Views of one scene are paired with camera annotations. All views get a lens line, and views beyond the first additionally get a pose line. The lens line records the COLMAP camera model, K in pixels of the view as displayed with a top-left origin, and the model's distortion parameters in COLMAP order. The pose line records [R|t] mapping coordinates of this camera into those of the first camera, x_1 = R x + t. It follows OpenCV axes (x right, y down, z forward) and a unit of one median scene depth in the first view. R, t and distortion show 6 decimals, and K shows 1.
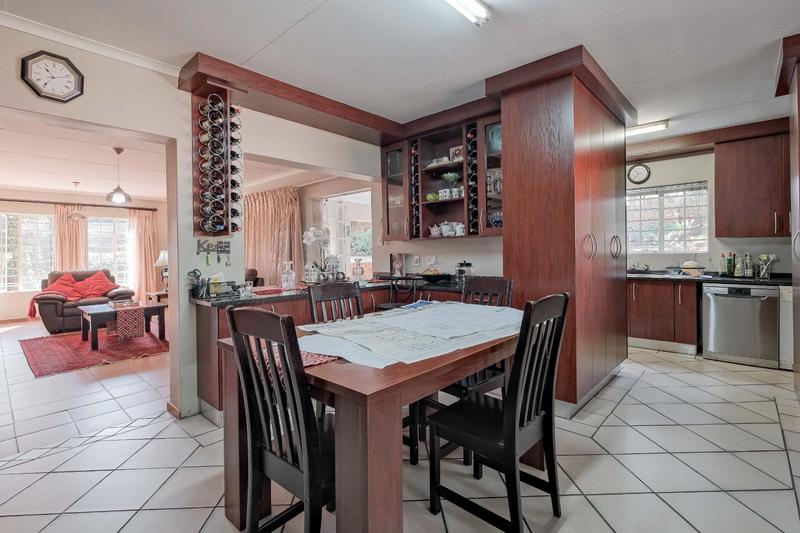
lens RADIAL K [[370.2, 0, 398.2], [0, 370.2, 253.9], [0, 0, 1]] dist [-0.000315, -0.000192]
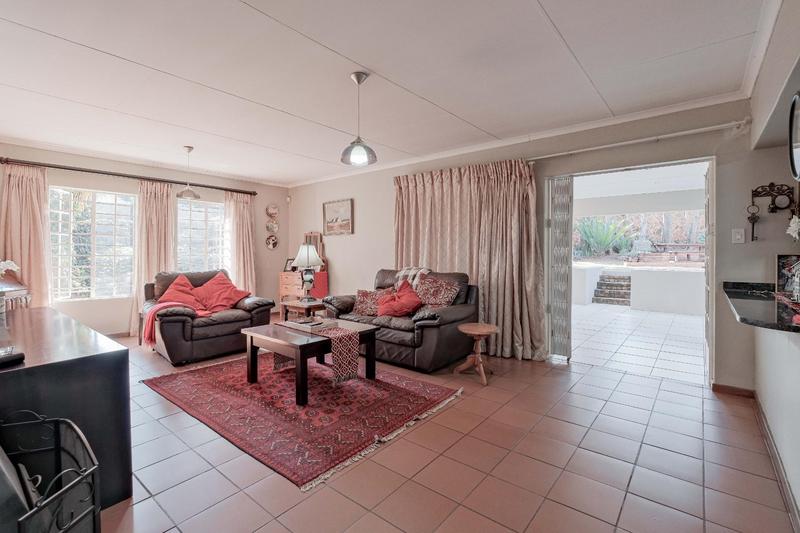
lens RADIAL K [[357.4, 0, 414.6], [0, 357.4, 252.1], [0, 0, 1]] dist [-0.004435, -0.000327]
pose [[0.996810, 0.016974, 0.077990, -0.557972], [-0.016334, 0.999827, -0.008843, 0.008717], [-0.078127, 0.007541, 0.996915, 0.324984]]
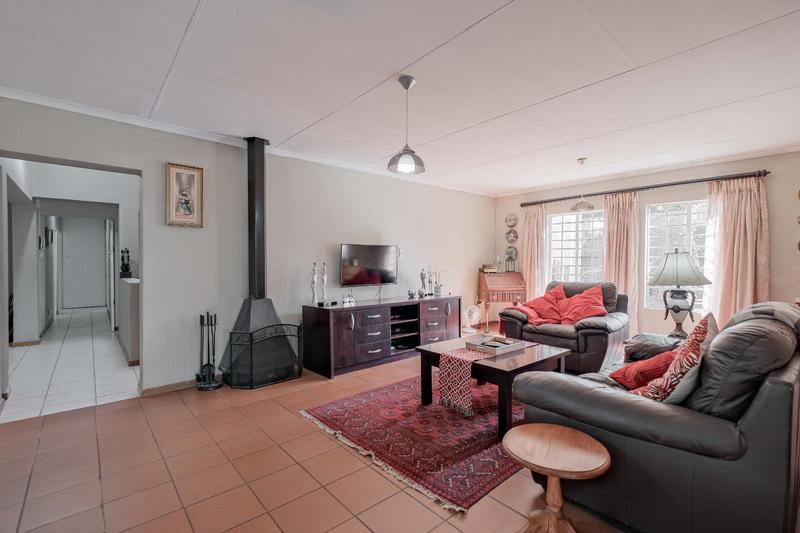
lens RADIAL K [[368.8, 0, 400.0], [0, 368.8, 266.5], [0, 0, 1]] dist [0.002183, 0.000155]
pose [[-0.110715, 0.028218, -0.993452, -0.135263], [-0.005662, 0.999563, 0.029022, -0.005241], [0.993836, 0.008838, -0.110507, 0.833746]]
